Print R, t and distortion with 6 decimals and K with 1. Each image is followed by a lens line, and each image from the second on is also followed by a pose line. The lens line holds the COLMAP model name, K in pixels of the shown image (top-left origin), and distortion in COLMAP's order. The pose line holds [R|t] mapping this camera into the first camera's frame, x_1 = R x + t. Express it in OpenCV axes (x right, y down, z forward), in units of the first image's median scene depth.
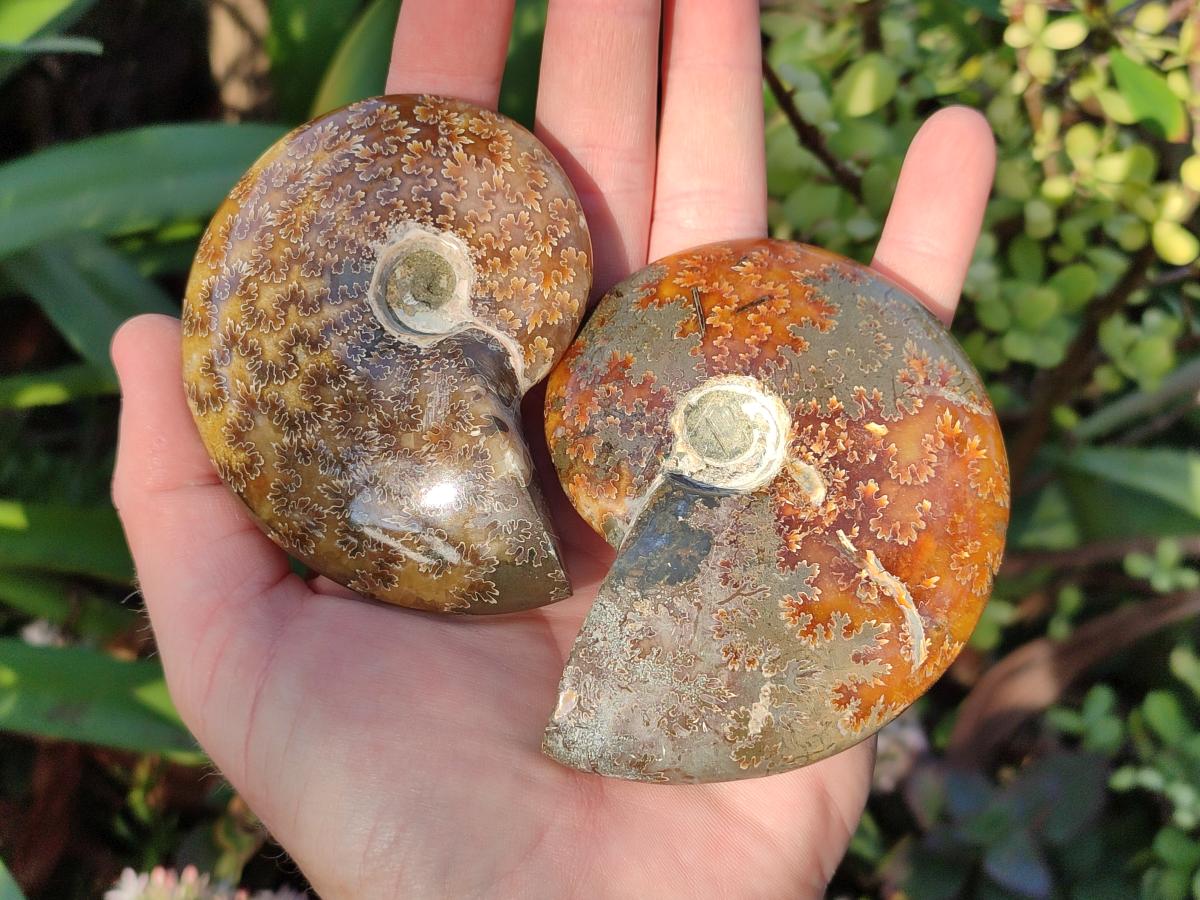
lens RADIAL K [[1895.2, 0, 600.0], [0, 1895.2, 450.0], [0, 0, 1]] dist [0.387345, -3.323090]
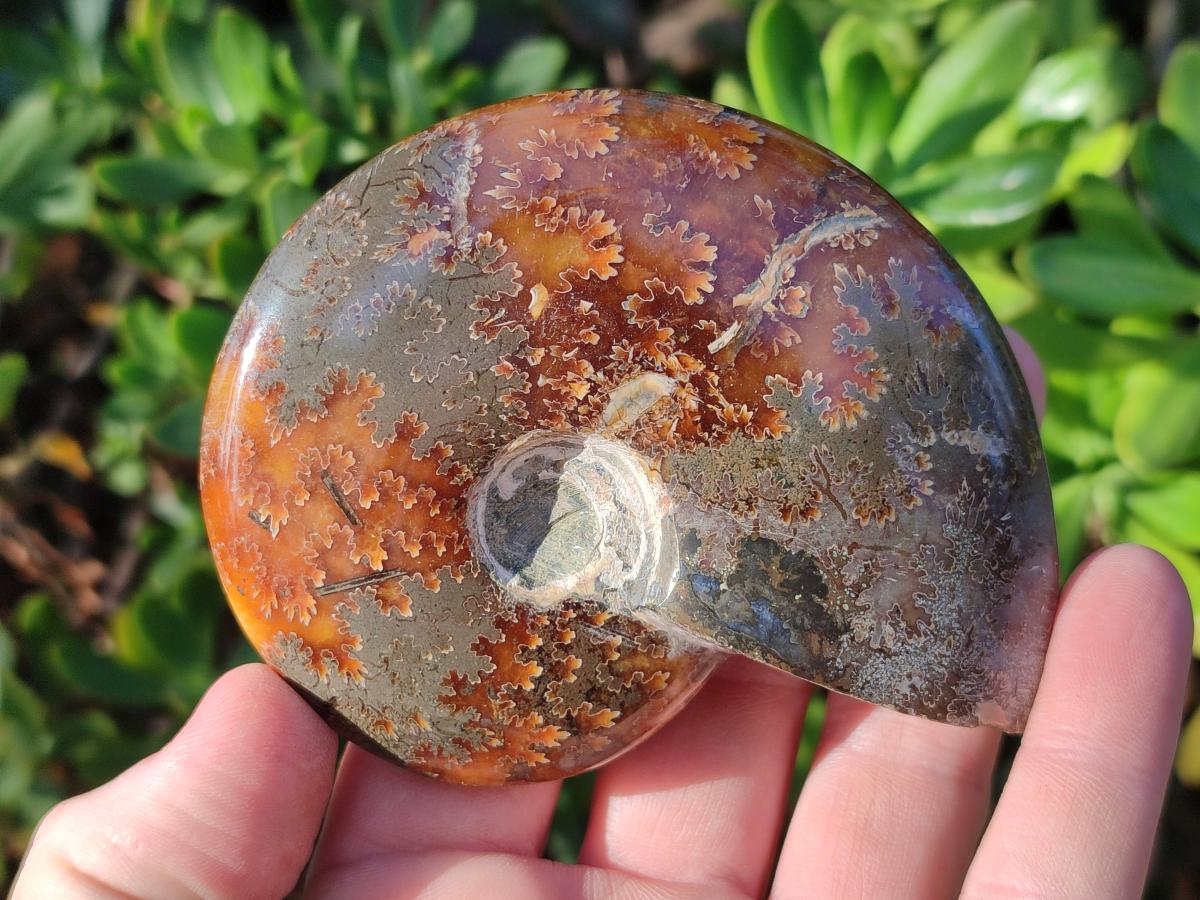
lens RADIAL K [[1895.2, 0, 600.0], [0, 1895.2, 450.0], [0, 0, 1]] dist [0.387345, -3.323090]
pose [[-0.101915, -0.991379, -0.082352, 0.143955], [0.912505, -0.126131, 0.389133, -0.248892], [-0.396166, -0.035488, 0.917493, 0.384686]]
